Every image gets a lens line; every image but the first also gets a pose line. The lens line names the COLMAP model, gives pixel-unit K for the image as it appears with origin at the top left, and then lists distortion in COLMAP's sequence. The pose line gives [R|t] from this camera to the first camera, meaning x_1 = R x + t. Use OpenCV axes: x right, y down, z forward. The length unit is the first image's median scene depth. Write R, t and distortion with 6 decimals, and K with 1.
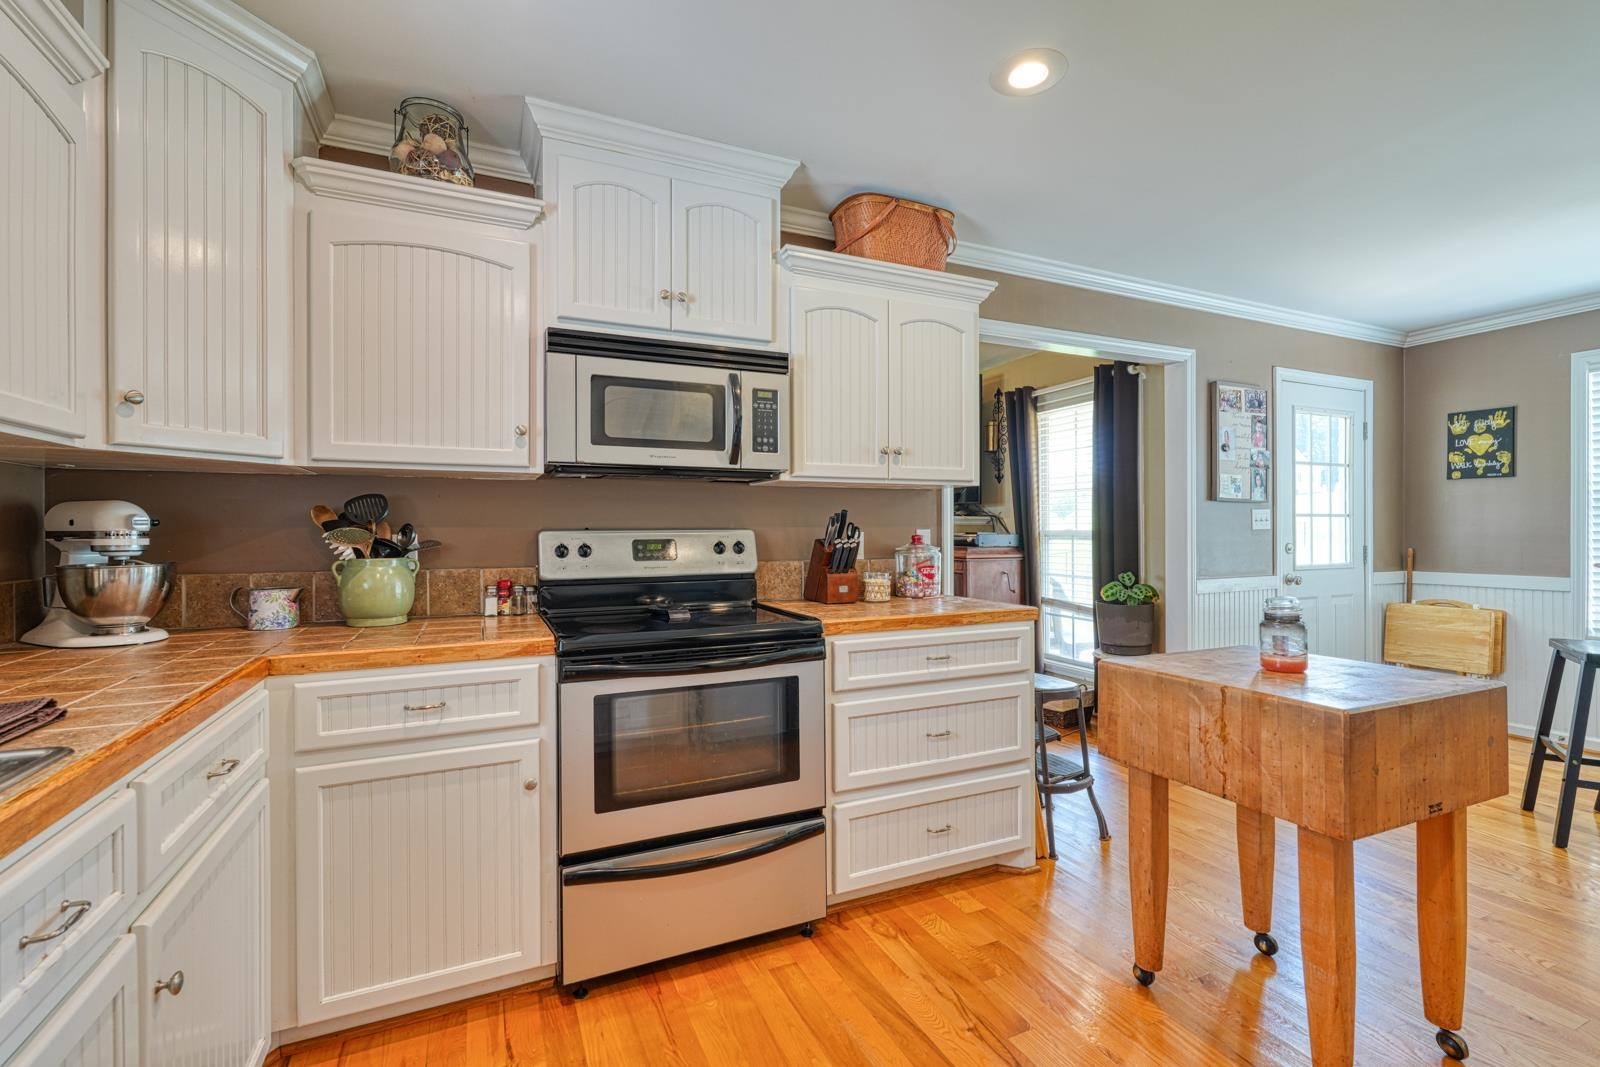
lens RADIAL K [[705.8, 0, 804.2], [0, 705.8, 532.1], [0, 0, 1]] dist [0.001220, 0.000181]
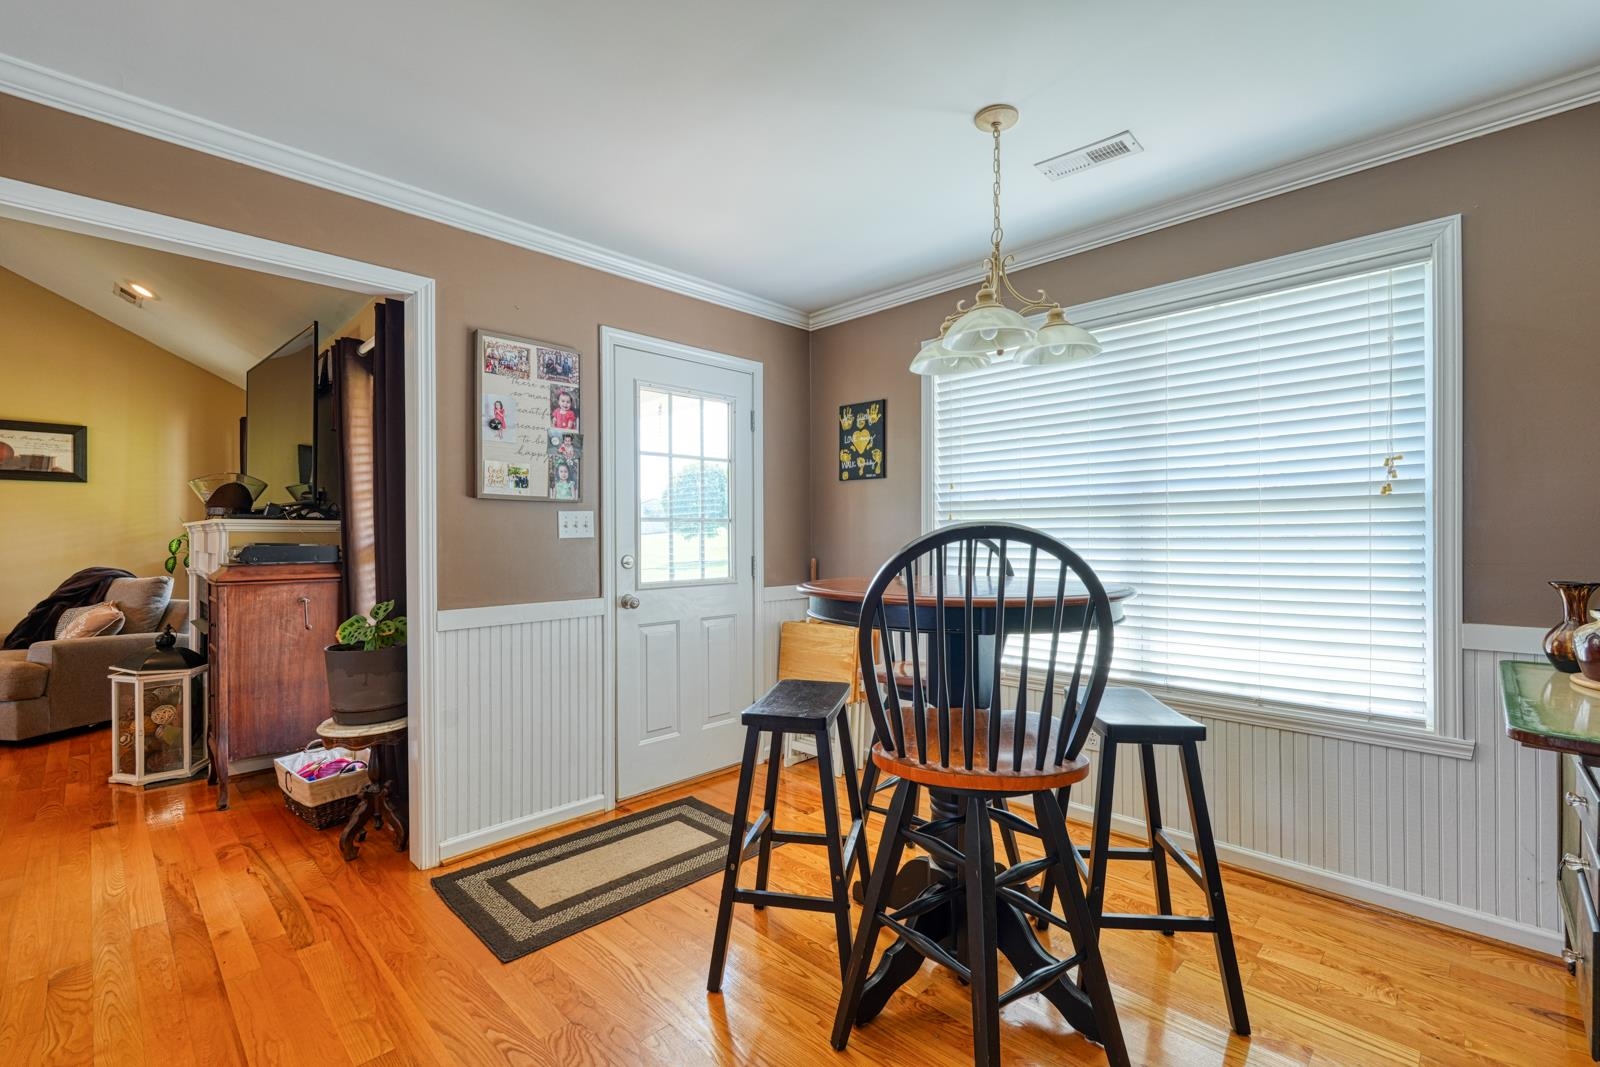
lens RADIAL K [[705.8, 0, 804.2], [0, 705.8, 532.1], [0, 0, 1]] dist [0.001220, 0.000181]
pose [[0.934128, 0.000113, 0.356937, 0.933291], [0.002522, 0.999973, -0.006915, -0.006257], [-0.356928, 0.007360, 0.934103, 0.319439]]
